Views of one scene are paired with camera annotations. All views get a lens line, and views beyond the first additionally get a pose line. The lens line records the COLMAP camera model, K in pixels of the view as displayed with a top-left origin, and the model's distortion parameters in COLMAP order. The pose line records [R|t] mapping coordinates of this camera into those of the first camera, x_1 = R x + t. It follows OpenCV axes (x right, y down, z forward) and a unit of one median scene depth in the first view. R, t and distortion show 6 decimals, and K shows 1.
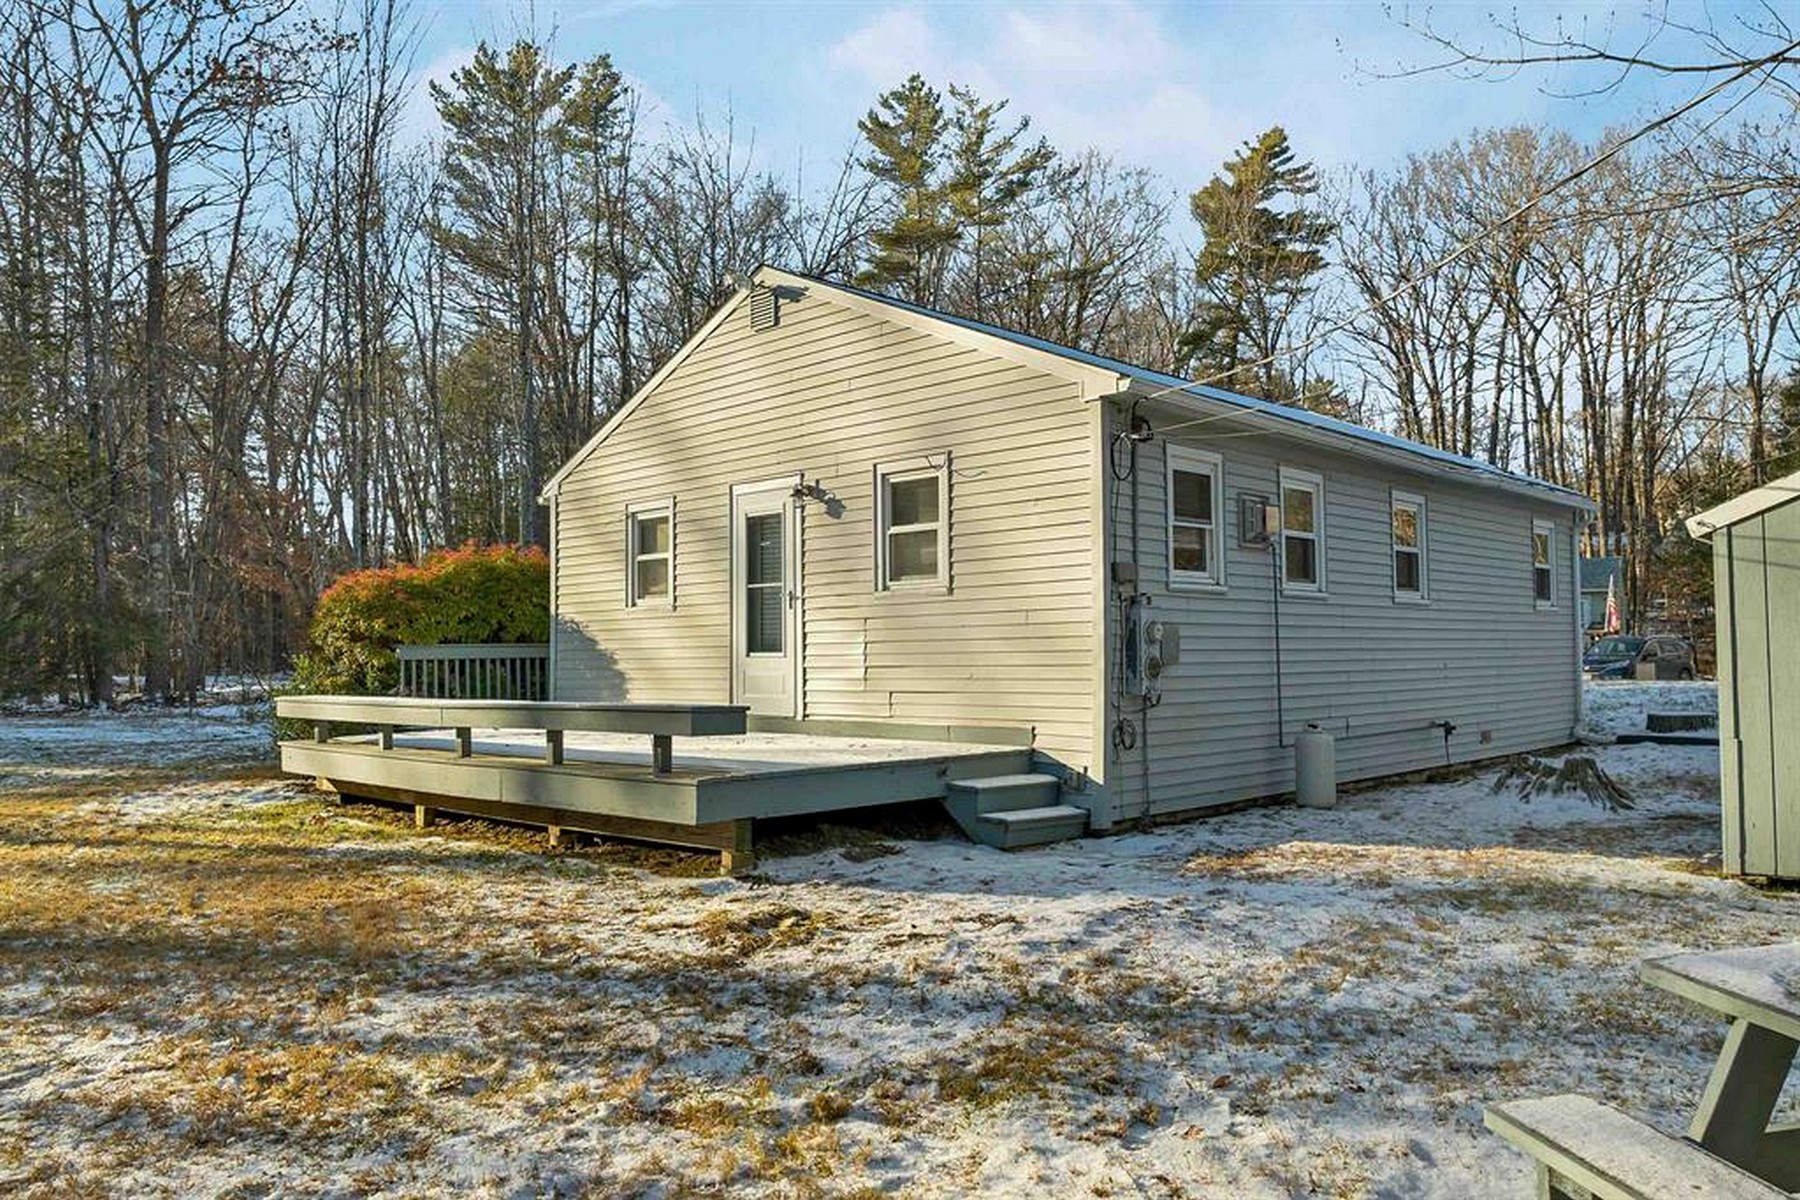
lens RADIAL K [[1280.3, 0, 900.0], [0, 1280.3, 600.0], [0, 0, 1]] dist [-0.036447, -0.001768]
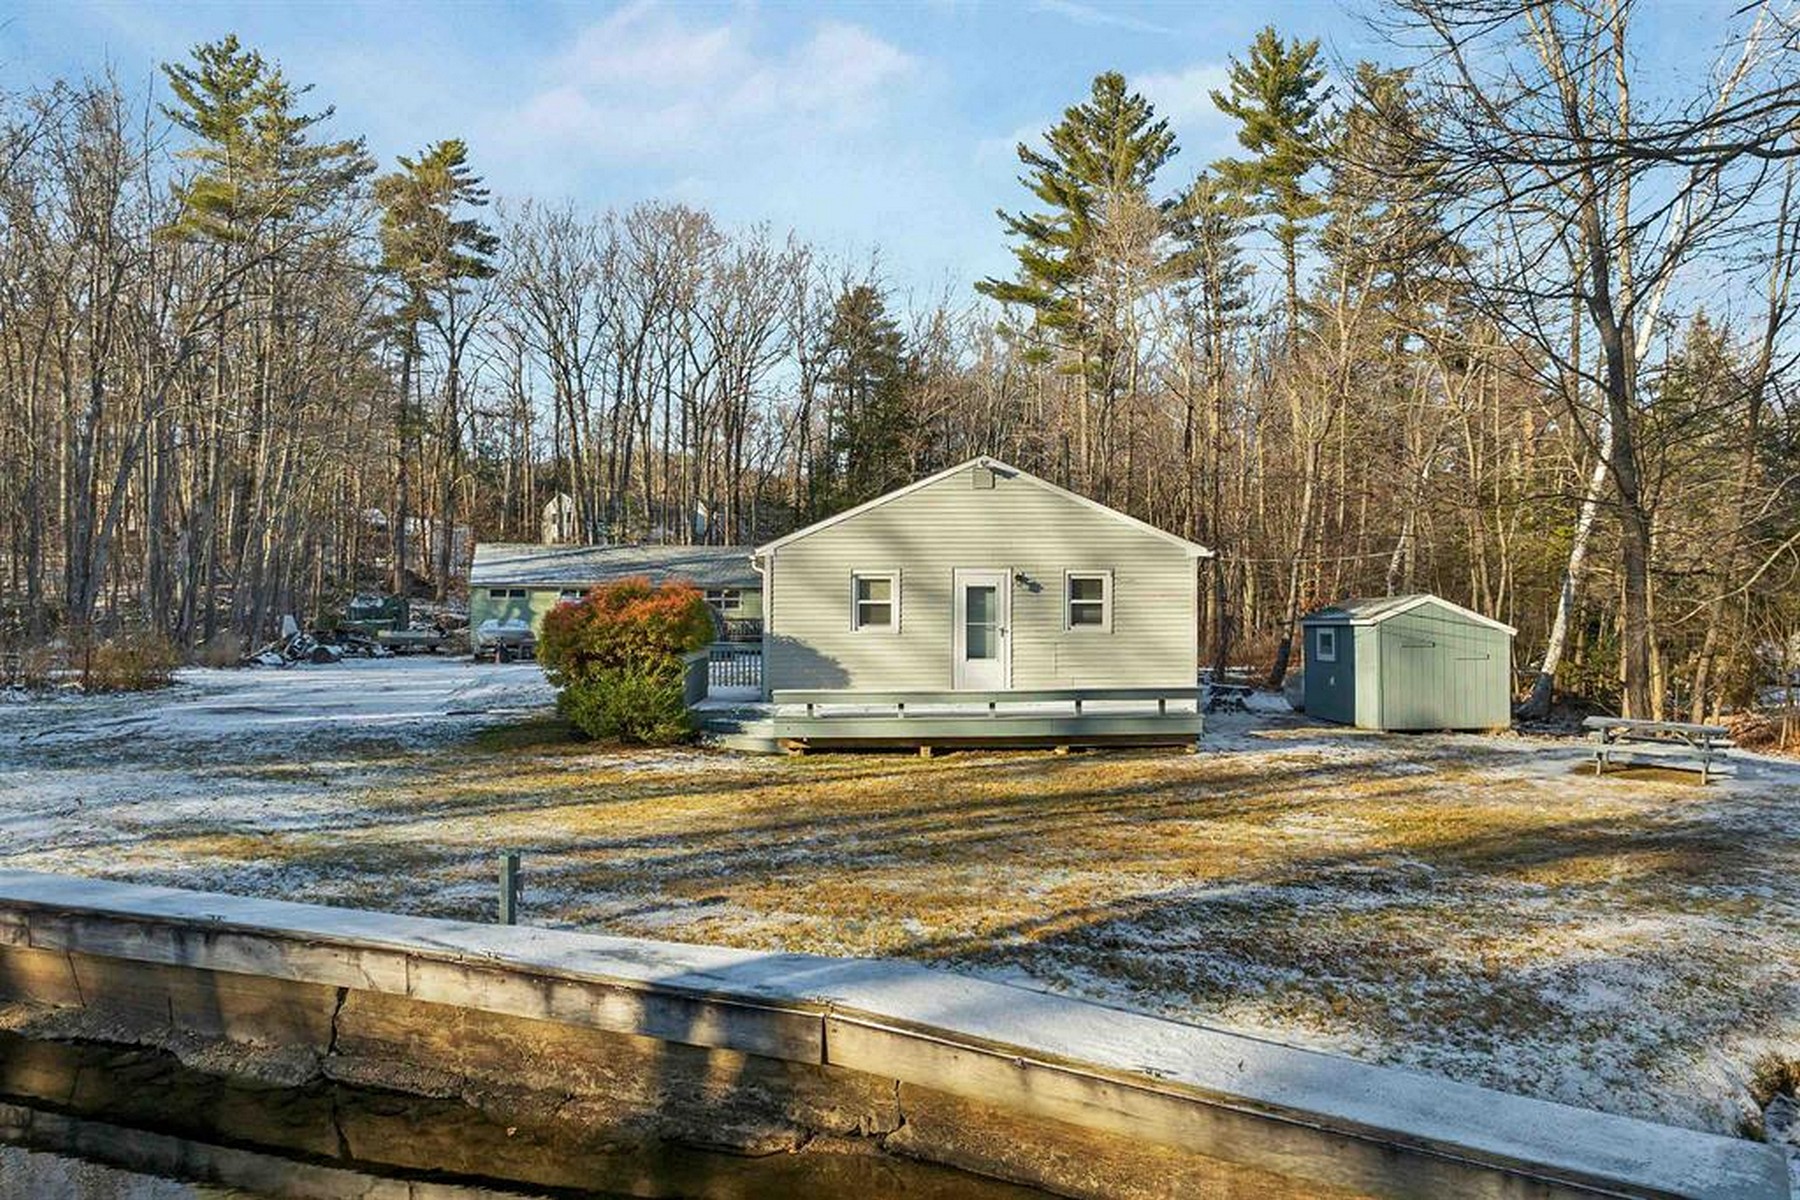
lens RADIAL K [[1280.3, 0, 900.0], [0, 1280.3, 600.0], [0, 0, 1]] dist [-0.036447, -0.001768]
pose [[0.693513, 0.015778, 0.720271, -1.551512], [-0.036927, 0.999224, 0.013667, -0.067732], [-0.719497, -0.036076, 0.693558, -0.230383]]
